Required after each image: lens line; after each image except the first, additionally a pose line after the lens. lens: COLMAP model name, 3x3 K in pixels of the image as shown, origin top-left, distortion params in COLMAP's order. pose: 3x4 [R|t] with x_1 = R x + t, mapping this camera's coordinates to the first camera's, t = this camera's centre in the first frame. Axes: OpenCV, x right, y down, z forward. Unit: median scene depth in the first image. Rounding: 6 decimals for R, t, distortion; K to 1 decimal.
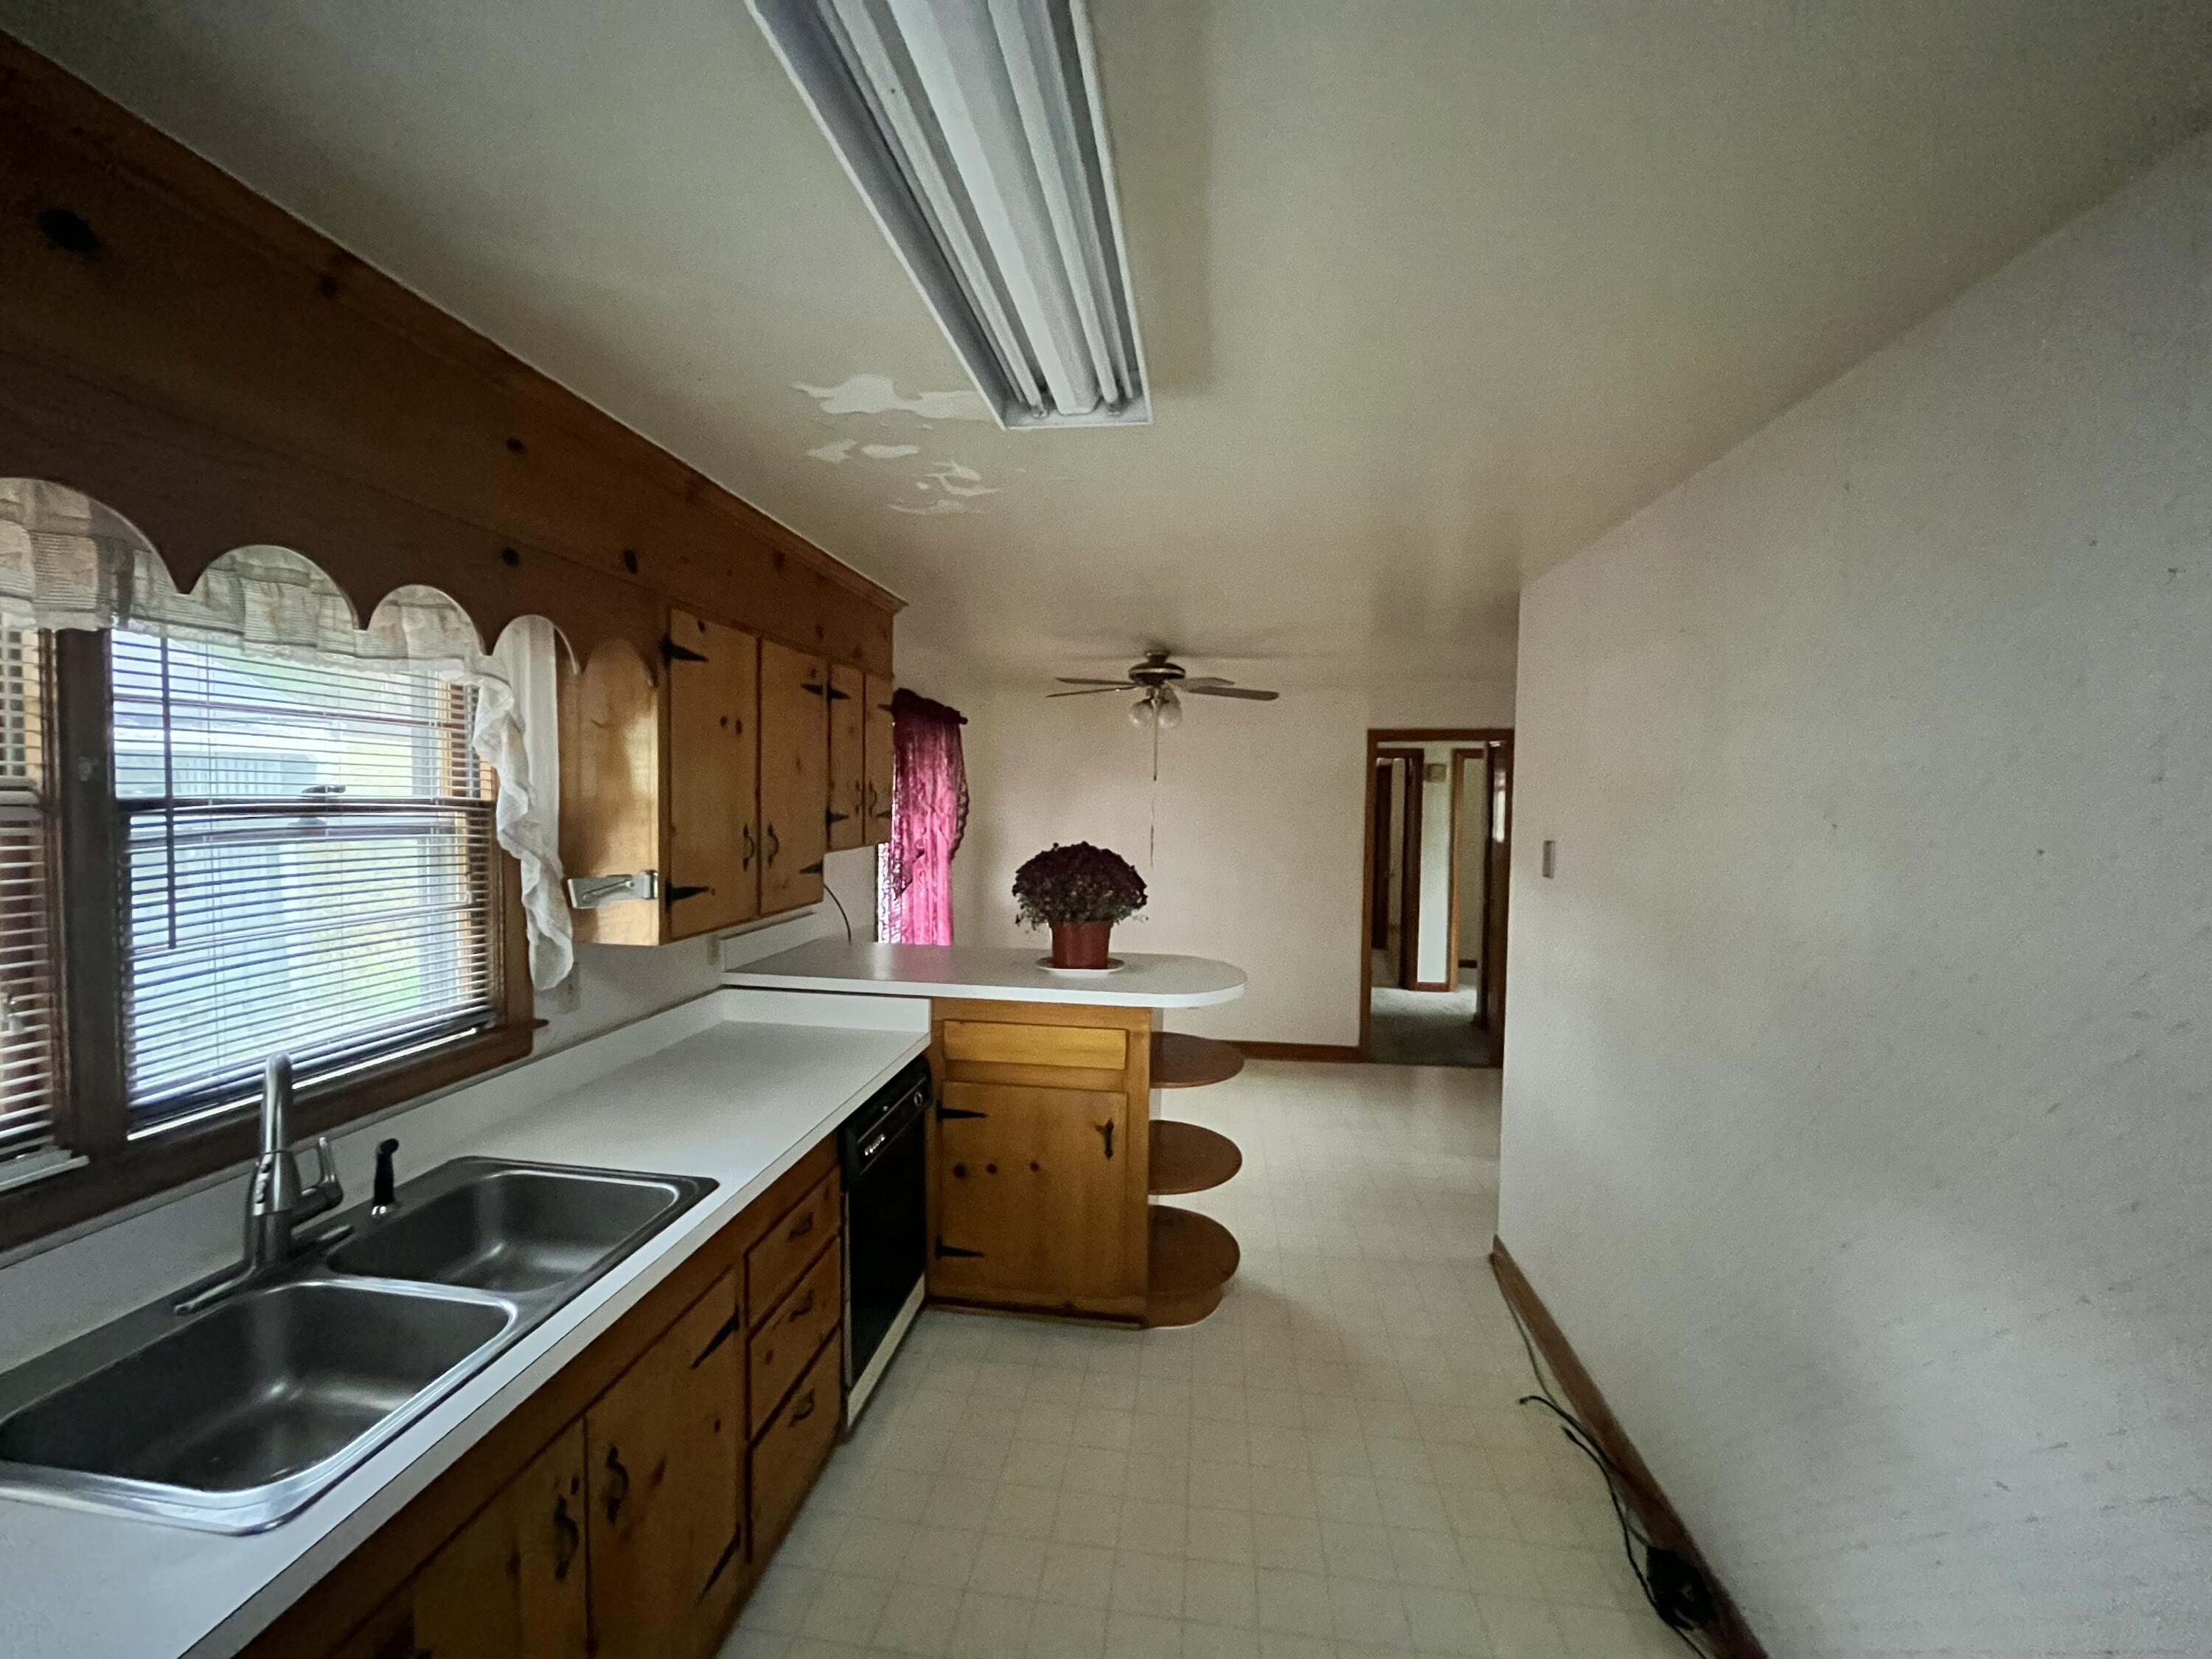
lens RADIAL K [[899.5, 0, 1102.9], [0, 899.5, 833.3], [0, 0, 1]] dist [-0.002468, 0.000054]
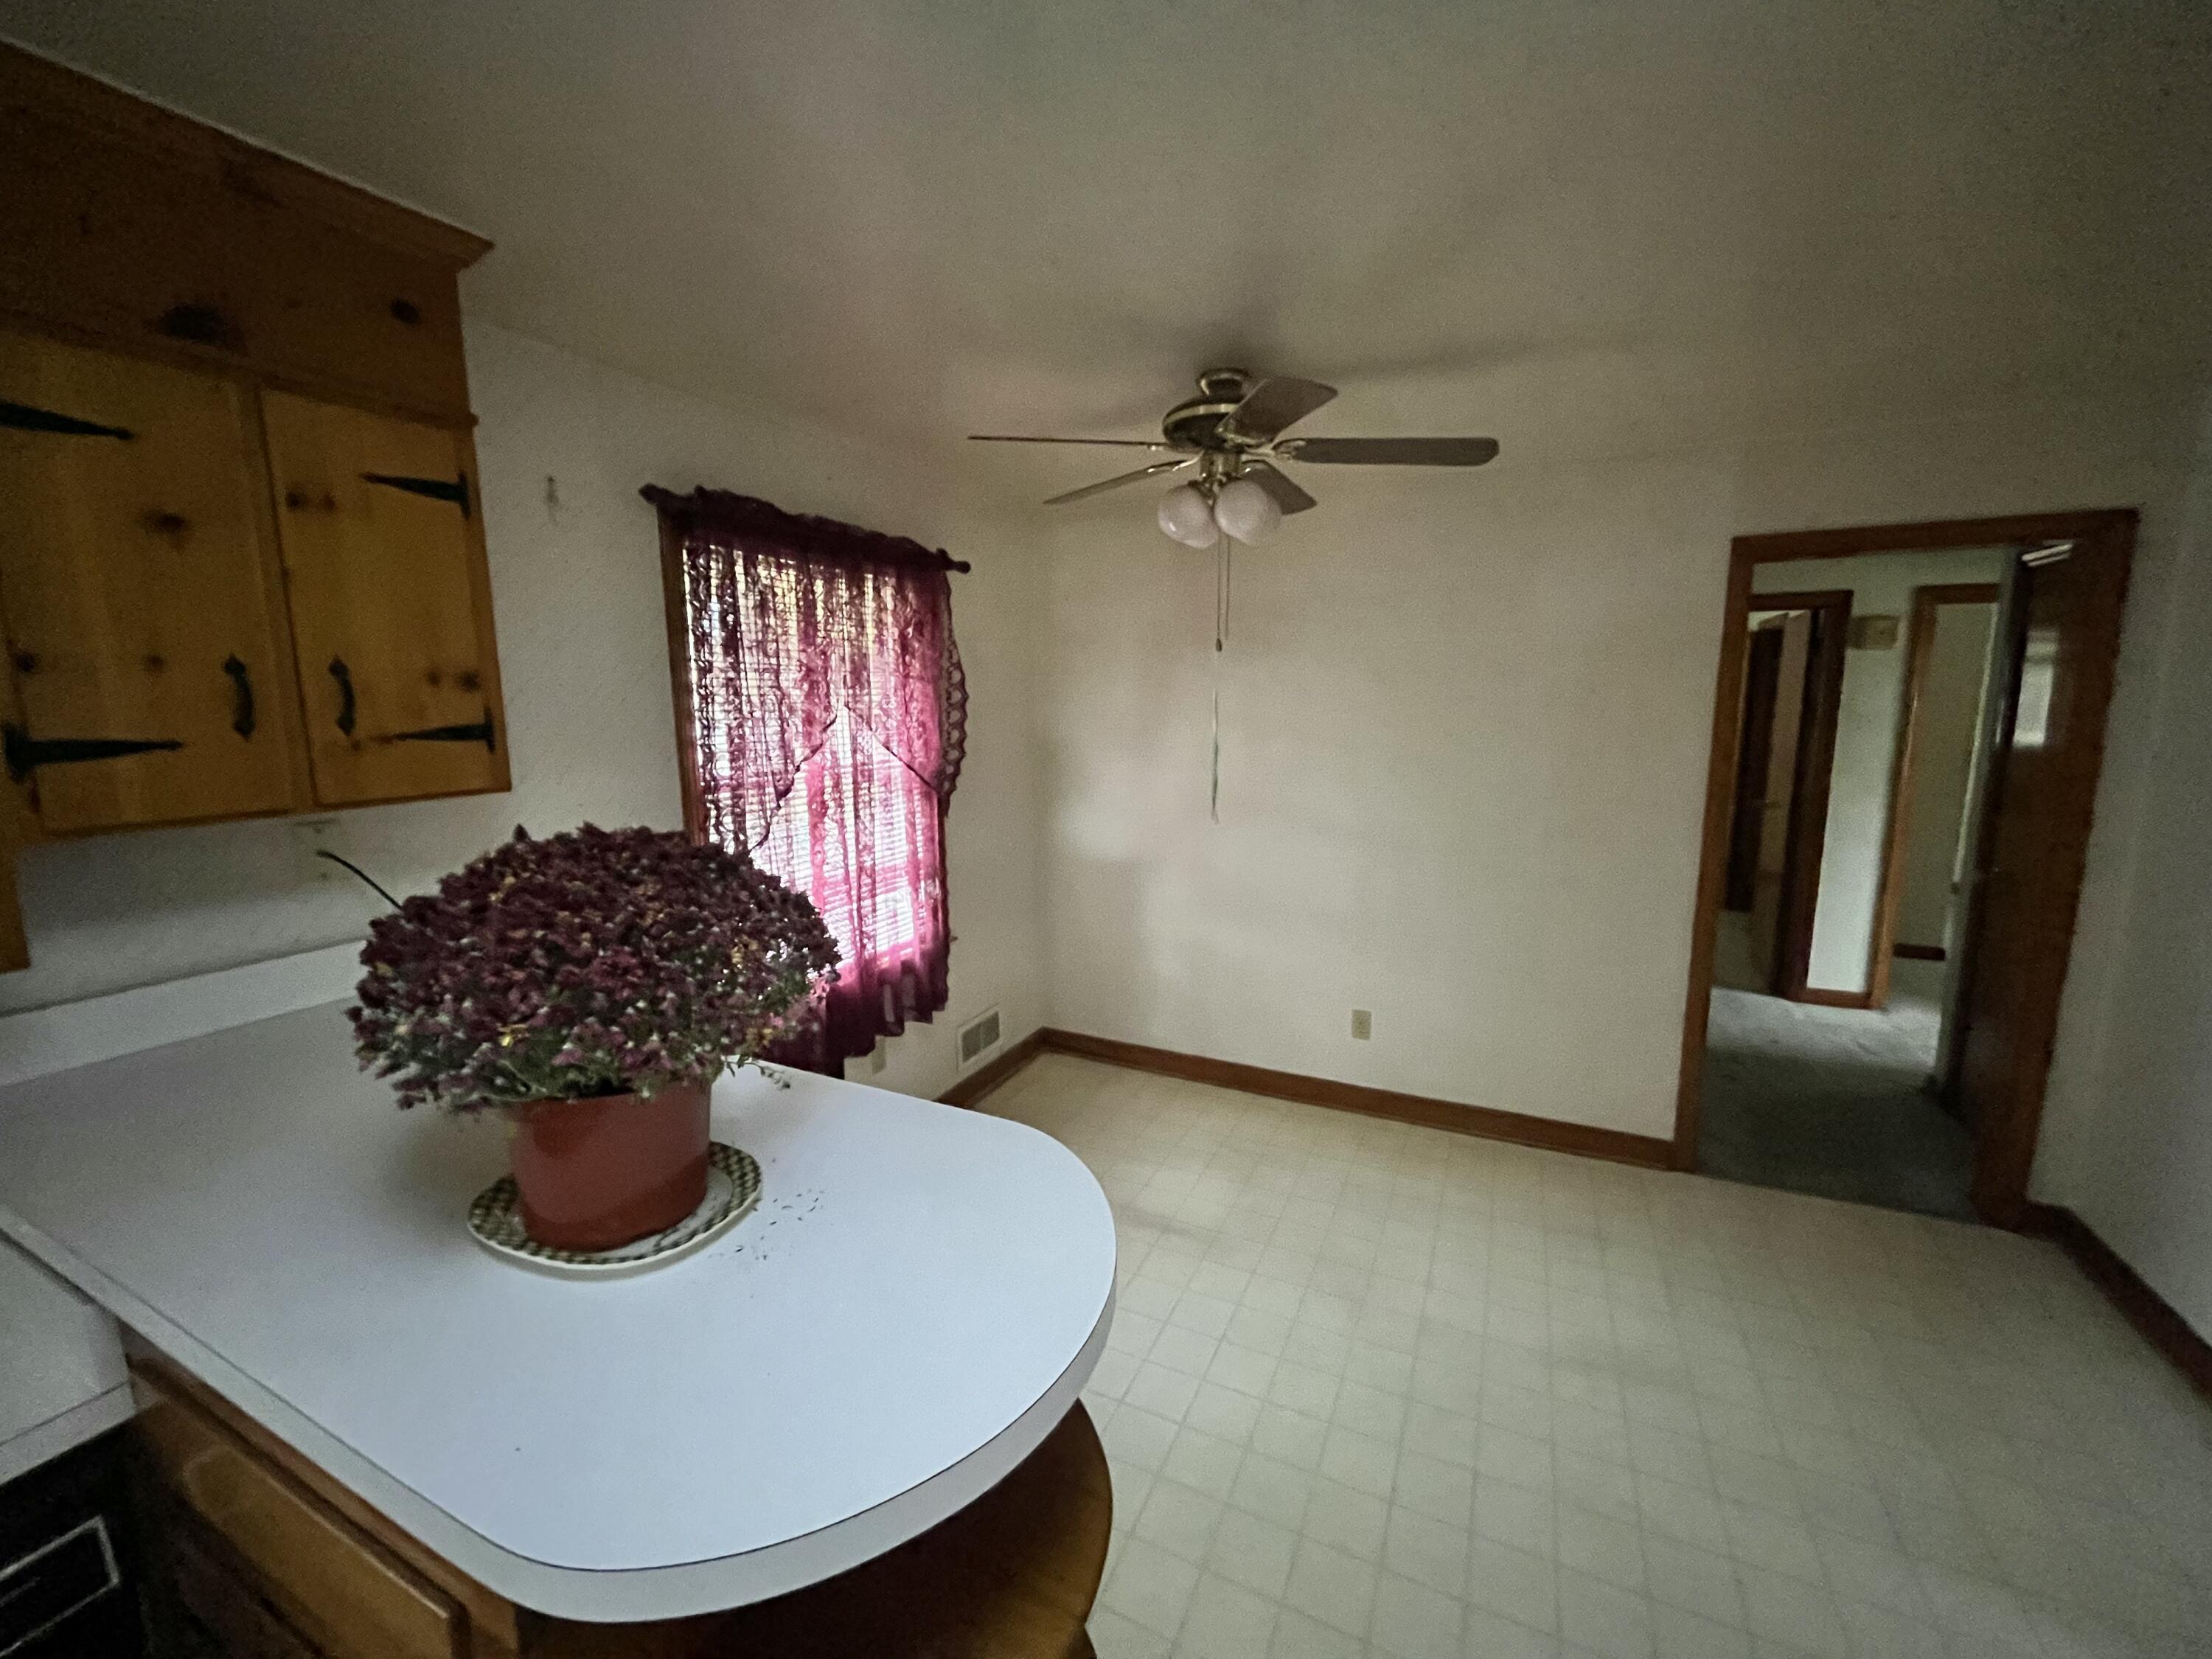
lens RADIAL K [[899.5, 0, 1102.9], [0, 899.5, 833.3], [0, 0, 1]] dist [-0.002468, 0.000054]
pose [[0.946711, 0.027356, -0.320921, 0.333351], [0.008527, 0.993908, 0.109878, -0.027696], [0.321972, -0.106759, 0.940711, 1.044754]]
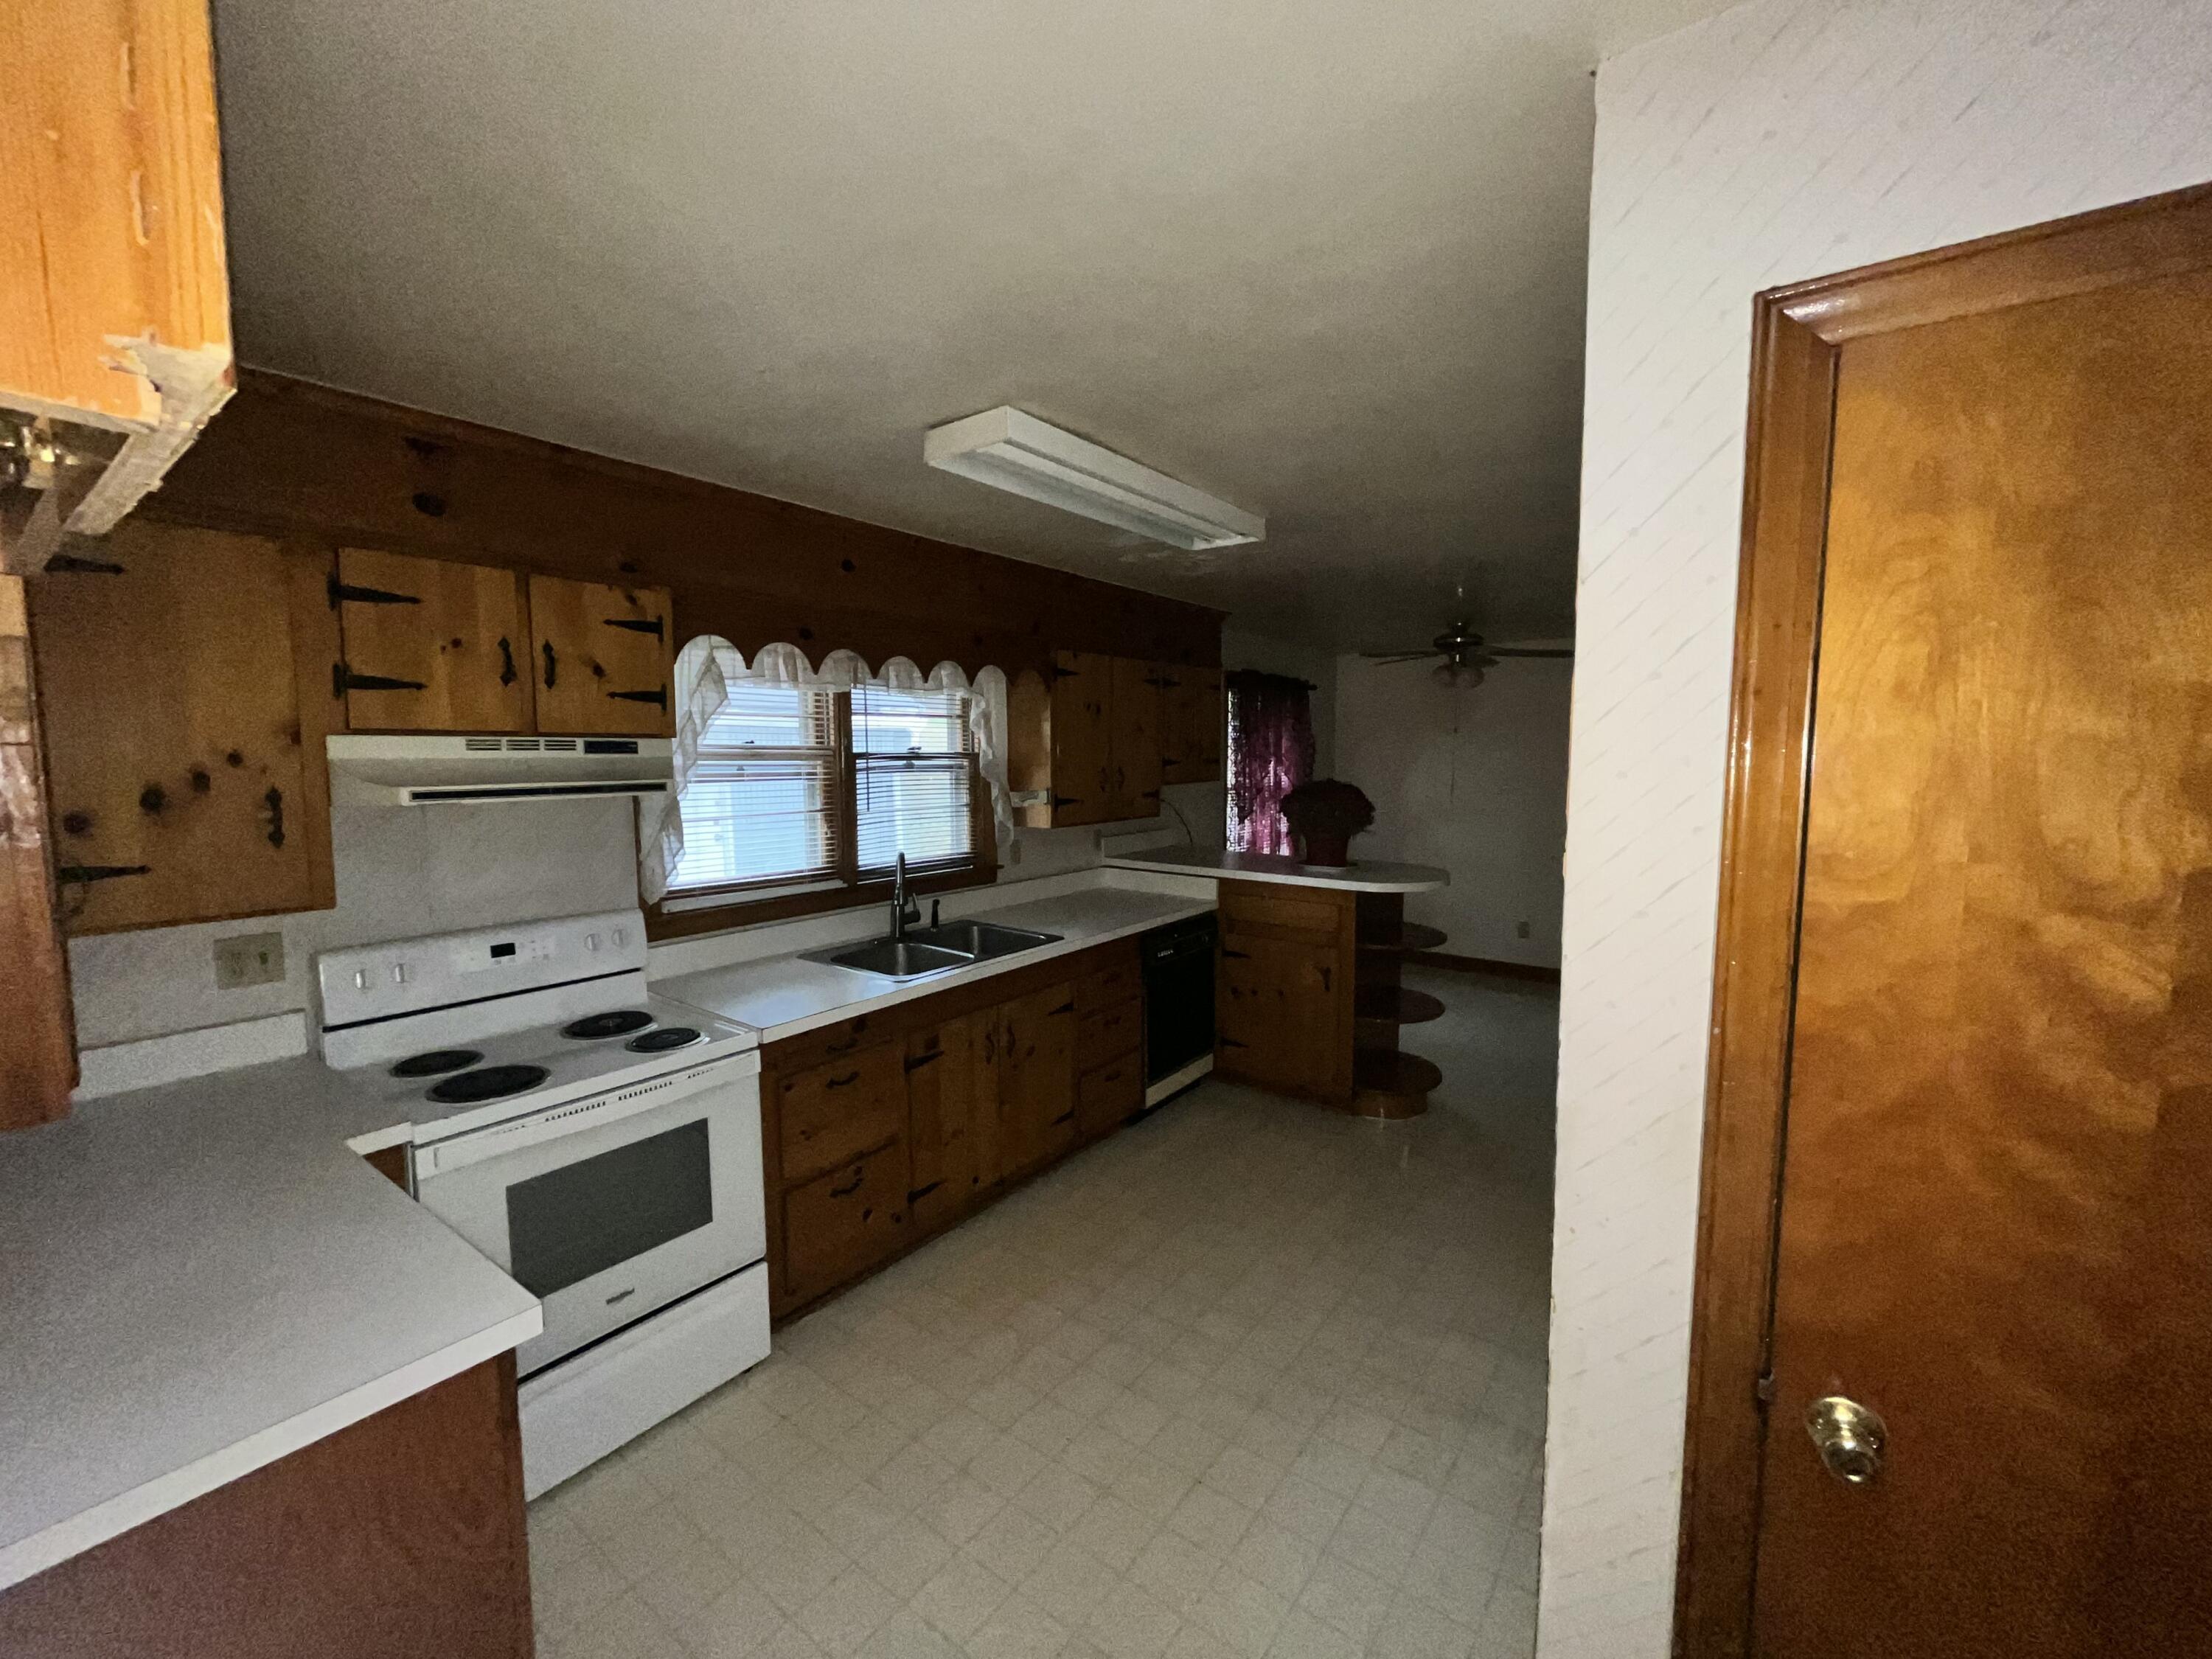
lens RADIAL K [[899.5, 0, 1102.9], [0, 899.5, 833.3], [0, 0, 1]] dist [-0.002468, 0.000054]
pose [[0.871677, 0.027475, -0.489310, 0.494085], [-0.003888, 0.998784, 0.049156, 0.038048], [0.490066, -0.040945, 0.870723, -0.559596]]
